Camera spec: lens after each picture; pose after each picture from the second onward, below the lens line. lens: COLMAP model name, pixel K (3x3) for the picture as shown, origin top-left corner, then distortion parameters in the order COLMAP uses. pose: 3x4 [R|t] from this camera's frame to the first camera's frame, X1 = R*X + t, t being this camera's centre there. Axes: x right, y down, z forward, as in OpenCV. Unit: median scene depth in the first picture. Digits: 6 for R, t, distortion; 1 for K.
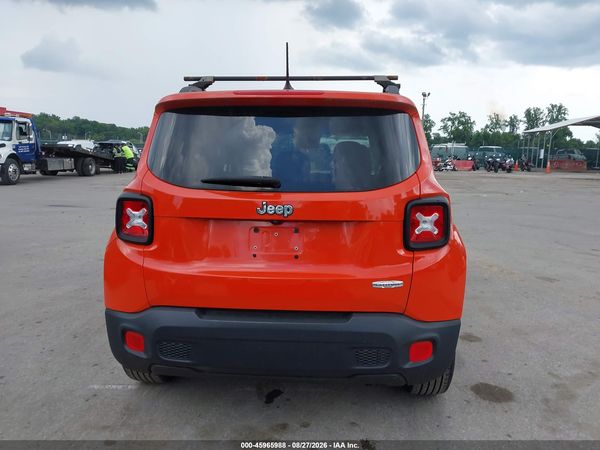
lens RADIAL K [[476.4, 0, 302.8], [0, 476.4, 224.5], [0, 0, 1]] dist [0.010339, -0.009849]
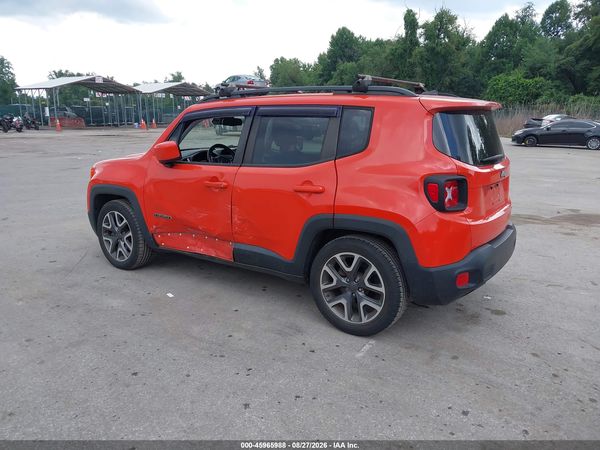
lens RADIAL K [[476.4, 0, 295.9], [0, 476.4, 213.8], [0, 0, 1]] dist [0.010339, -0.009849]
pose [[0.528568, -0.180065, 0.829574, -0.087081], [0.122837, 0.983183, 0.135140, -0.009676], [-0.839956, 0.030472, 0.541798, 0.032734]]
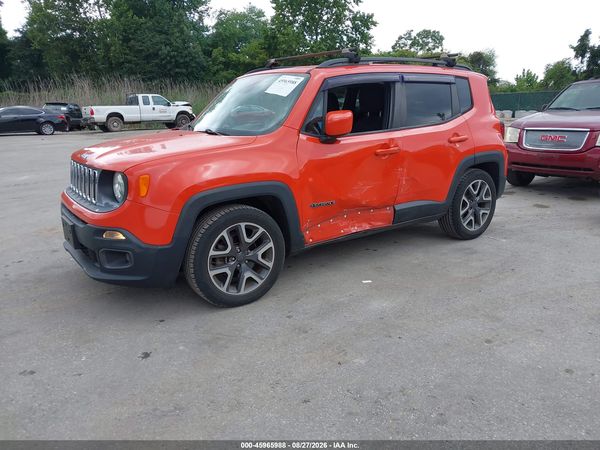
lens RADIAL K [[476.4, 0, 296.2], [0, 476.4, 222.4], [0, 0, 1]] dist [0.010339, -0.009849]
pose [[-0.618499, -0.193894, 0.761488, -0.080012], [0.118008, 0.935169, 0.333966, -0.024075], [-0.776874, 0.296420, -0.555520, 0.158930]]
